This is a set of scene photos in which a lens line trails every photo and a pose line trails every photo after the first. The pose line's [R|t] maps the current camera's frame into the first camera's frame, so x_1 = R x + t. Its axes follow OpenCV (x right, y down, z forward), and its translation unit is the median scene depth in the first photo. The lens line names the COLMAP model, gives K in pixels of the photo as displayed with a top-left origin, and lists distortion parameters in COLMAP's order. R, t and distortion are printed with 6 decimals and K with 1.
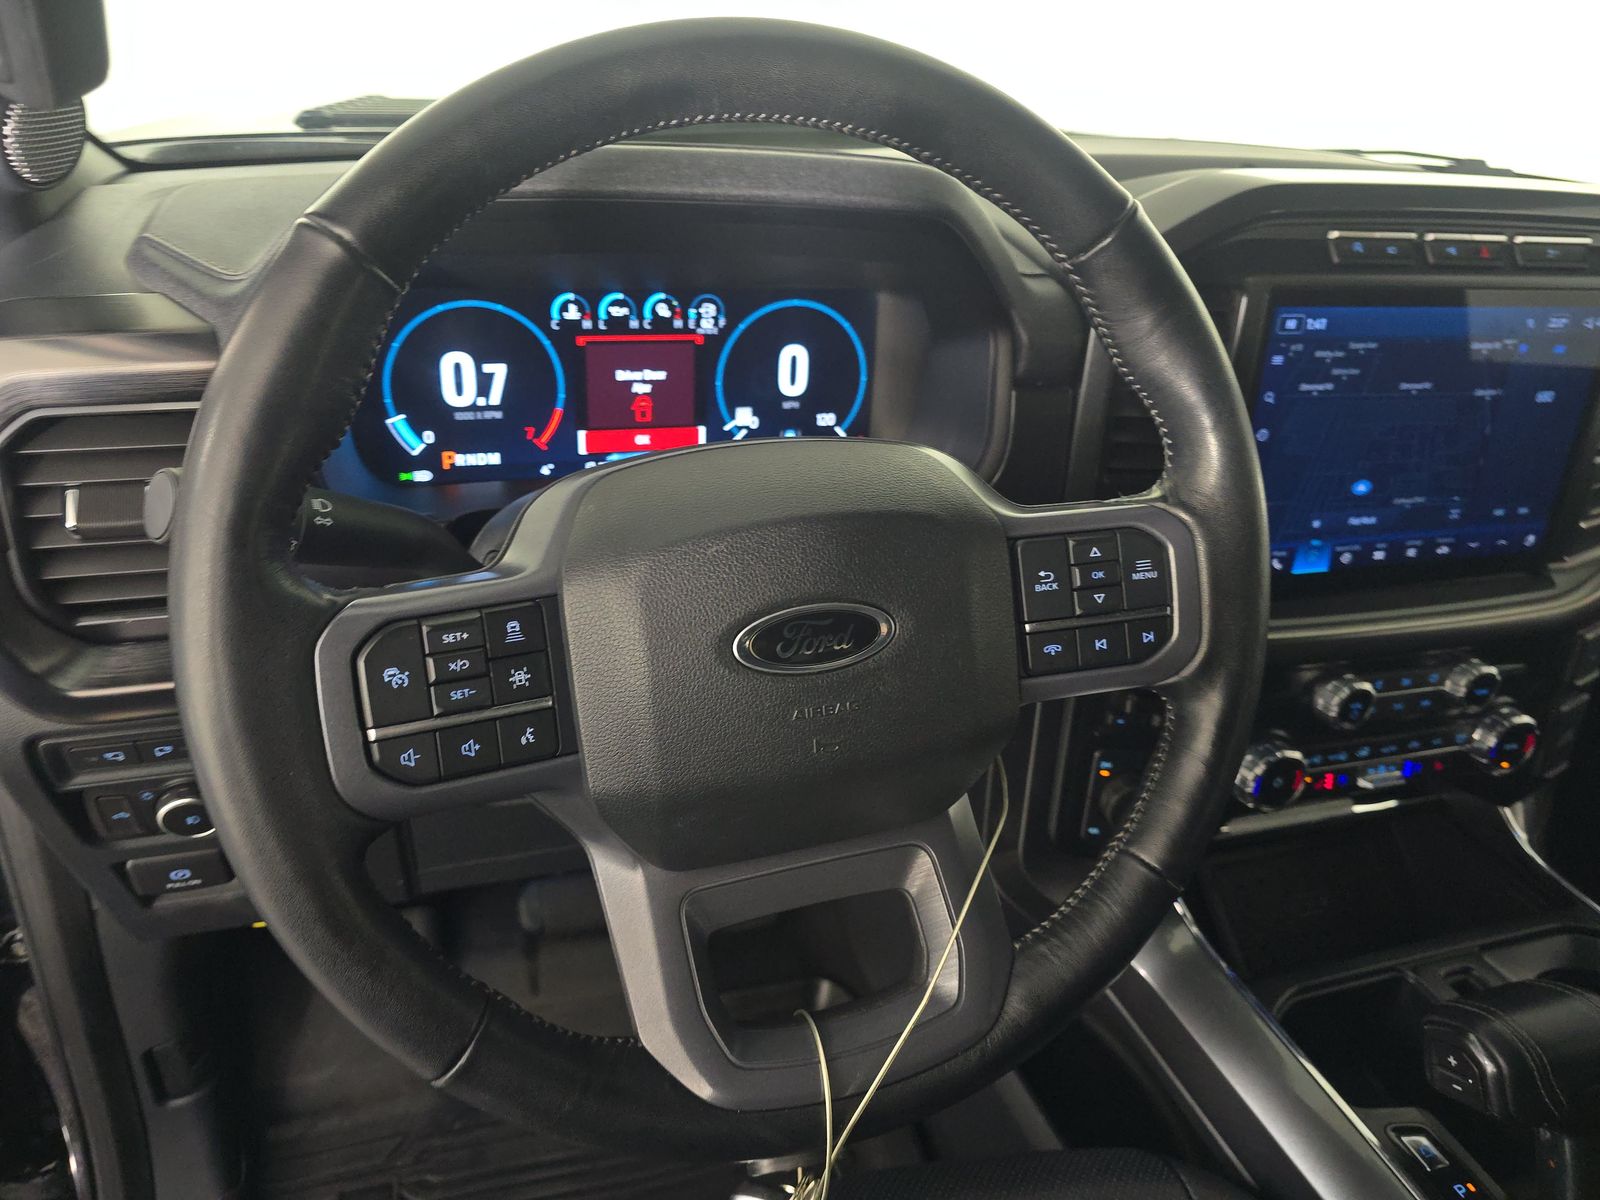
lens RADIAL K [[1061.3, 0, 788.8], [0, 1061.3, 623.7], [0, 0, 1]] dist [0.047351, -0.039838]
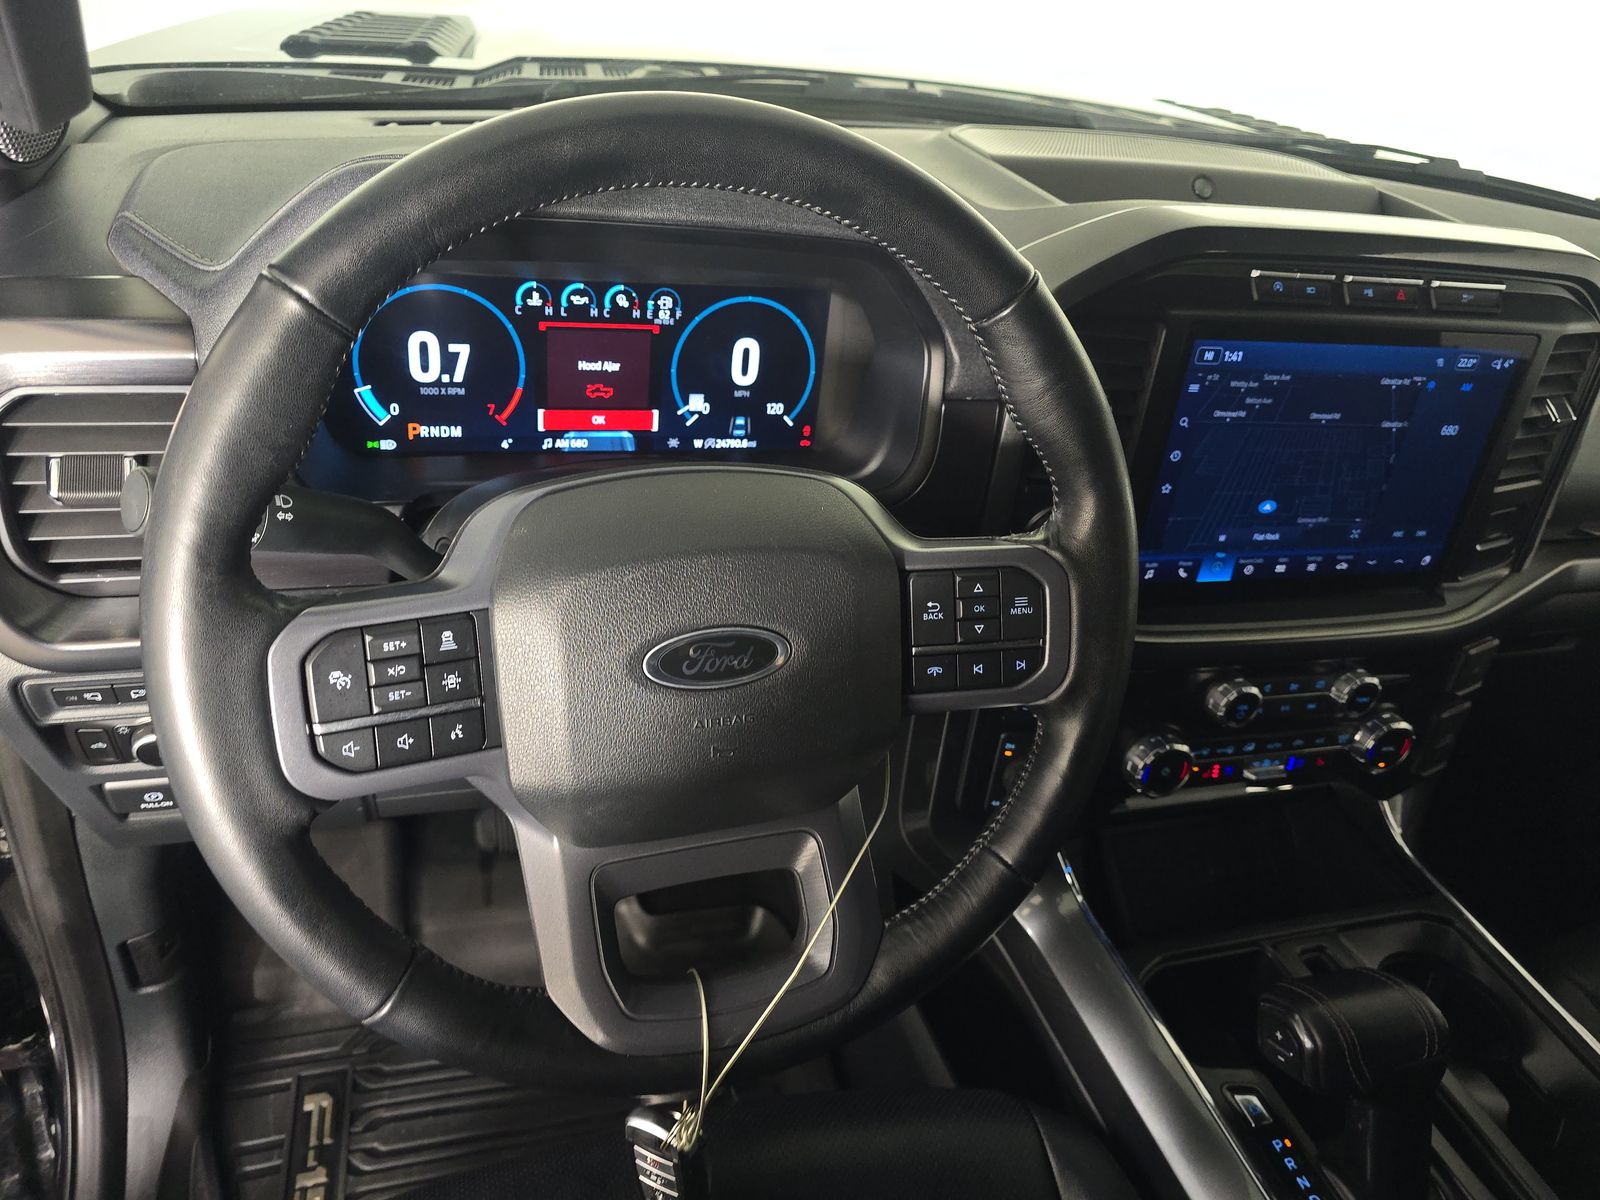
lens RADIAL K [[1054.9, 0, 782.3], [0, 1054.9, 619.8], [0, 0, 1]] dist [0.065275, -0.059090]
pose [[0.998043, 0.061709, 0.010127, 0.049278], [-0.062326, 0.994802, 0.080529, -0.074989], [-0.005104, -0.081003, 0.996701, -0.073953]]
